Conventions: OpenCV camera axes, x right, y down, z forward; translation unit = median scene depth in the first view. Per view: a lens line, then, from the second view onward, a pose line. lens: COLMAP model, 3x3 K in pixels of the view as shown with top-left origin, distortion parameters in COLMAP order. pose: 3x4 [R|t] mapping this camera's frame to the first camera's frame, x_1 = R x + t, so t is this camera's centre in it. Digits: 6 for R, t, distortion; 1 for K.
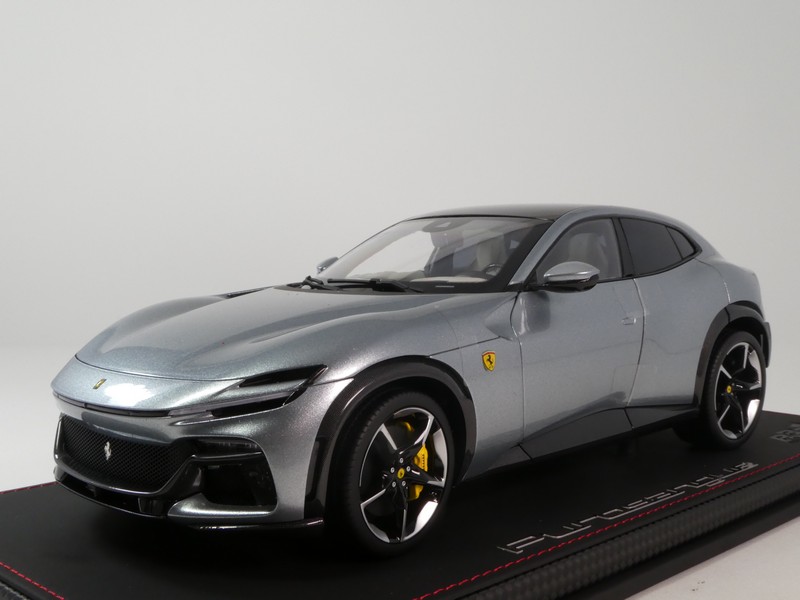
lens RADIAL K [[949.2, 0, 401.2], [0, 949.2, 299.2], [0, 0, 1]] dist [0.002568, 0.000000]
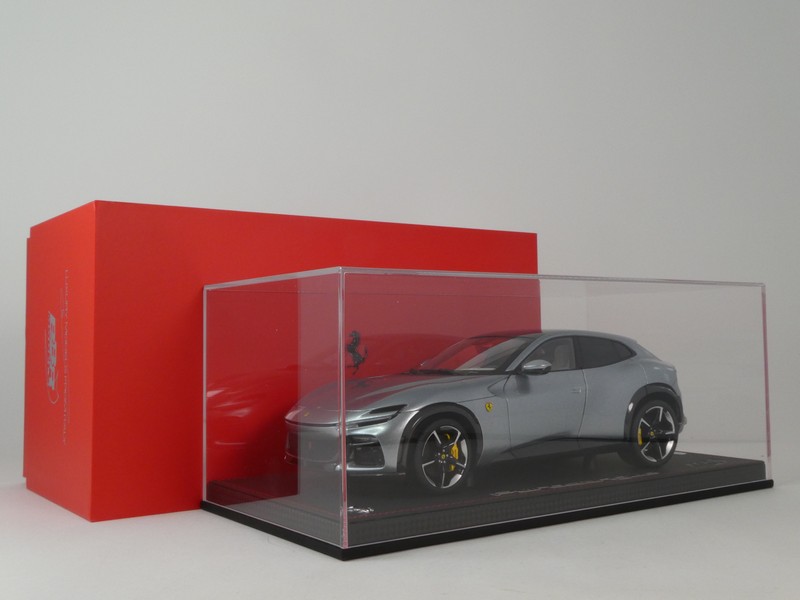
lens RADIAL K [[848.1, 0, 399.2], [0, 848.1, 300.4], [0, 0, 1]] dist [0.005179, 0.000000]
pose [[0.985942, -0.016835, -0.166237, 0.195523], [-0.003164, 0.992851, -0.119317, 0.051022], [0.167057, 0.118166, 0.978841, -0.818432]]
